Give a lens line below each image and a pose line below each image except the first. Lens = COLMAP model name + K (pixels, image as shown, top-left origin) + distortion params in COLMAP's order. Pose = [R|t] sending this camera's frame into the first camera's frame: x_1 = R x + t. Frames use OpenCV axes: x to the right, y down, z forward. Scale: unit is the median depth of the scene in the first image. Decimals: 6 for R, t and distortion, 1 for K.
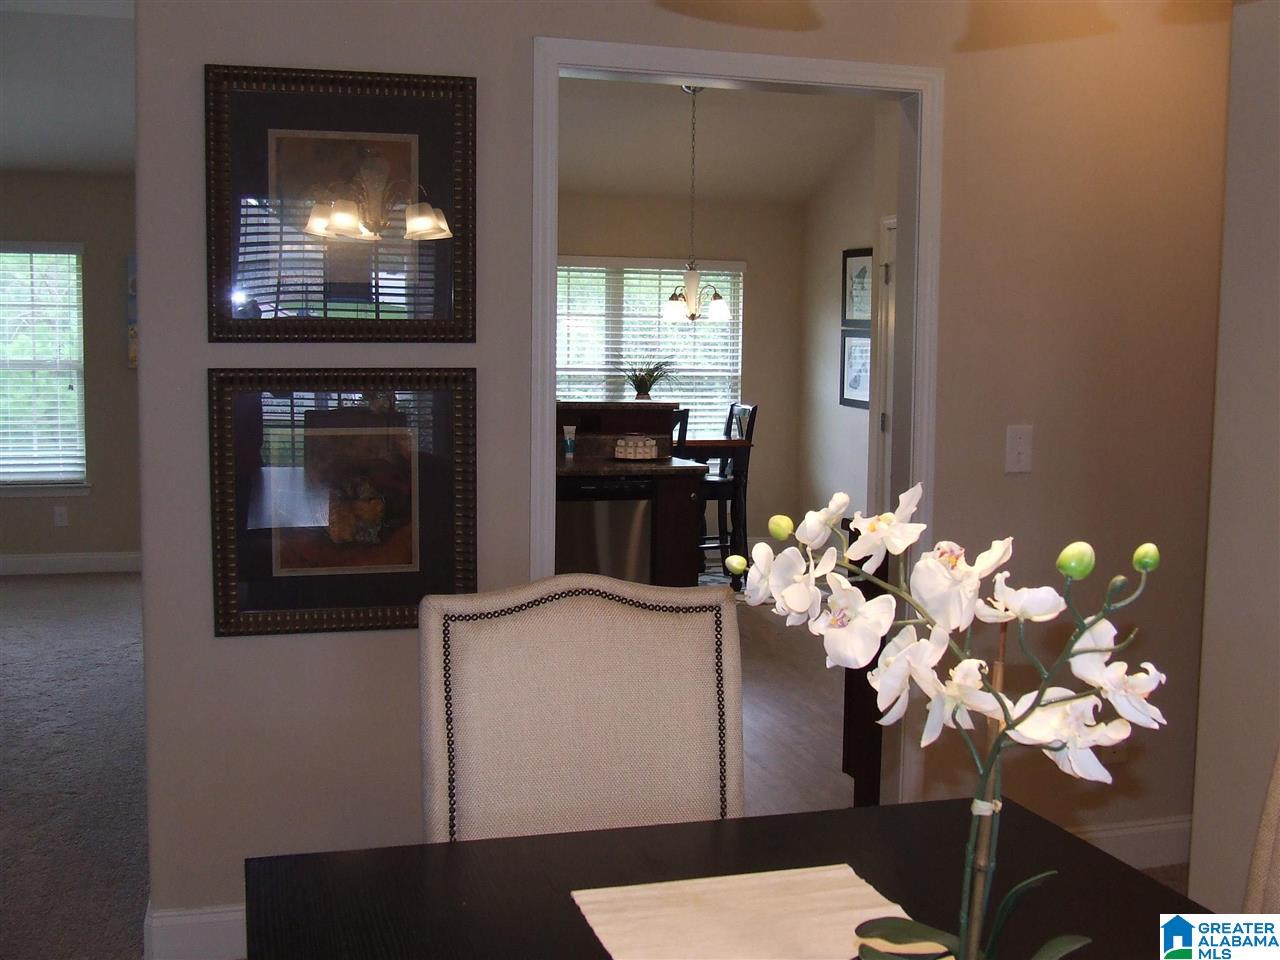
lens RADIAL K [[1404.7, 0, 637.1], [0, 1404.7, 477.8], [0, 0, 1]] dist [-0.046608, 0.000000]
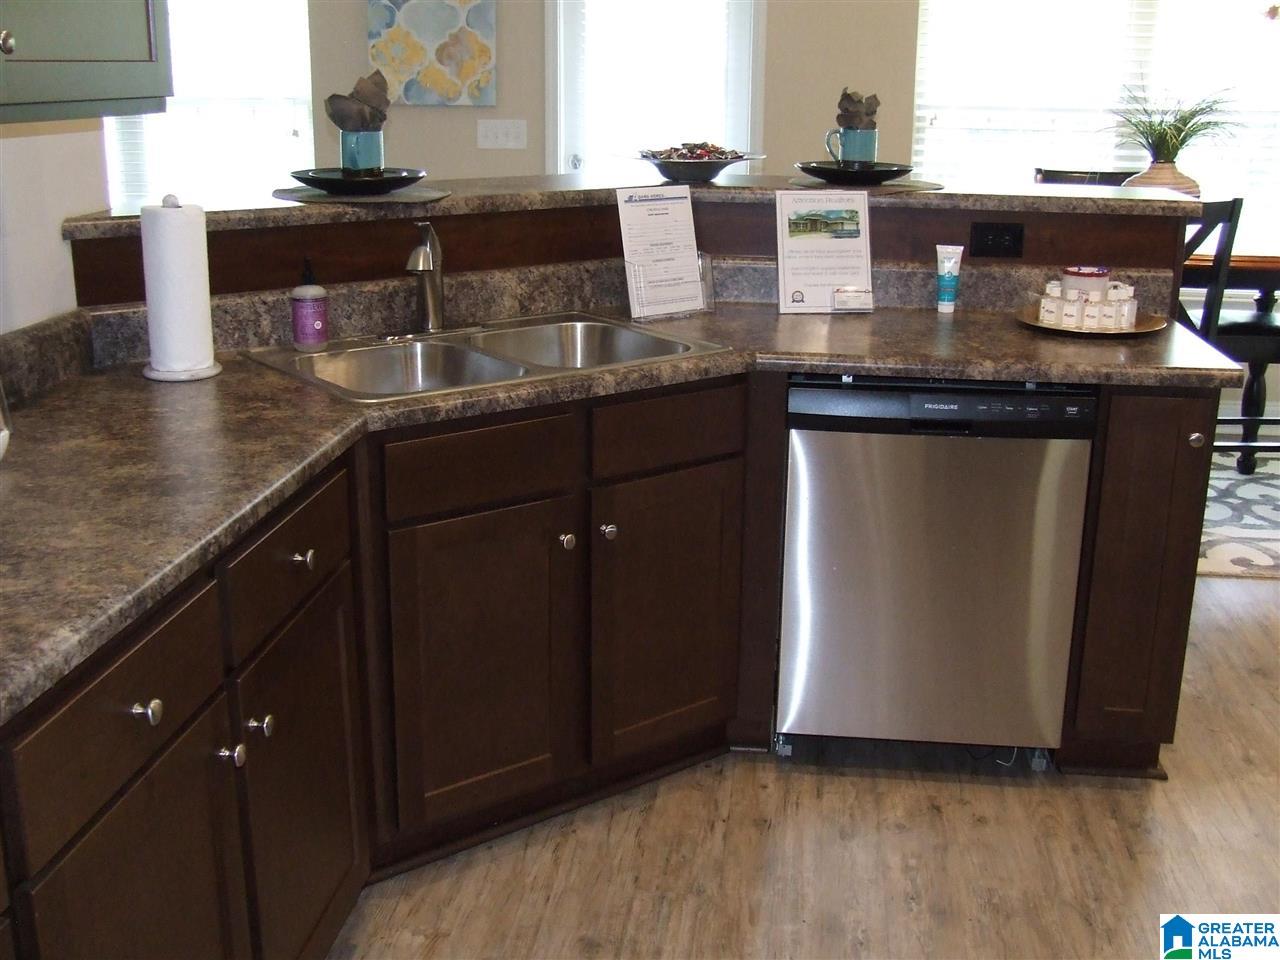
lens RADIAL K [[1388.4, 0, 639.6], [0, 1388.4, 475.3], [0, 0, 1]] dist [-0.073009, 0.000000]
pose [[0.919299, 0.107352, -0.378636, 0.031341], [-0.030929, 0.978810, 0.202421, -0.039905], [0.392343, -0.174374, 0.903139, 0.399119]]
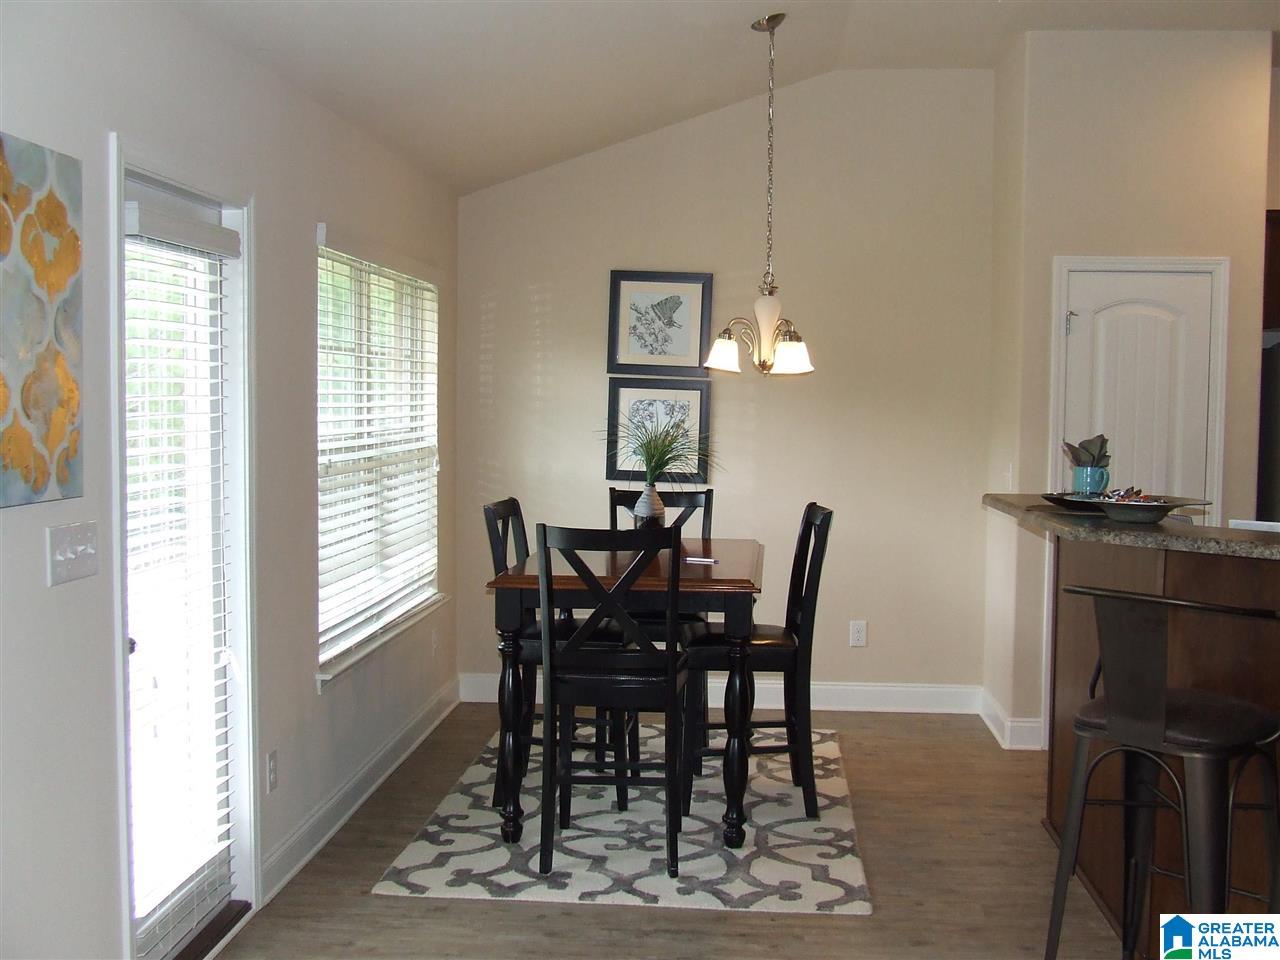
lens RADIAL K [[1421.2, 0, 659.5], [0, 1421.2, 488.3], [0, 0, 1]] dist [-0.005054, 0.000000]
pose [[0.337105, -0.072303, 0.938686, -0.566364], [0.075269, 0.995925, 0.049680, -0.086166], [-0.938453, 0.053906, 0.341174, 0.752023]]
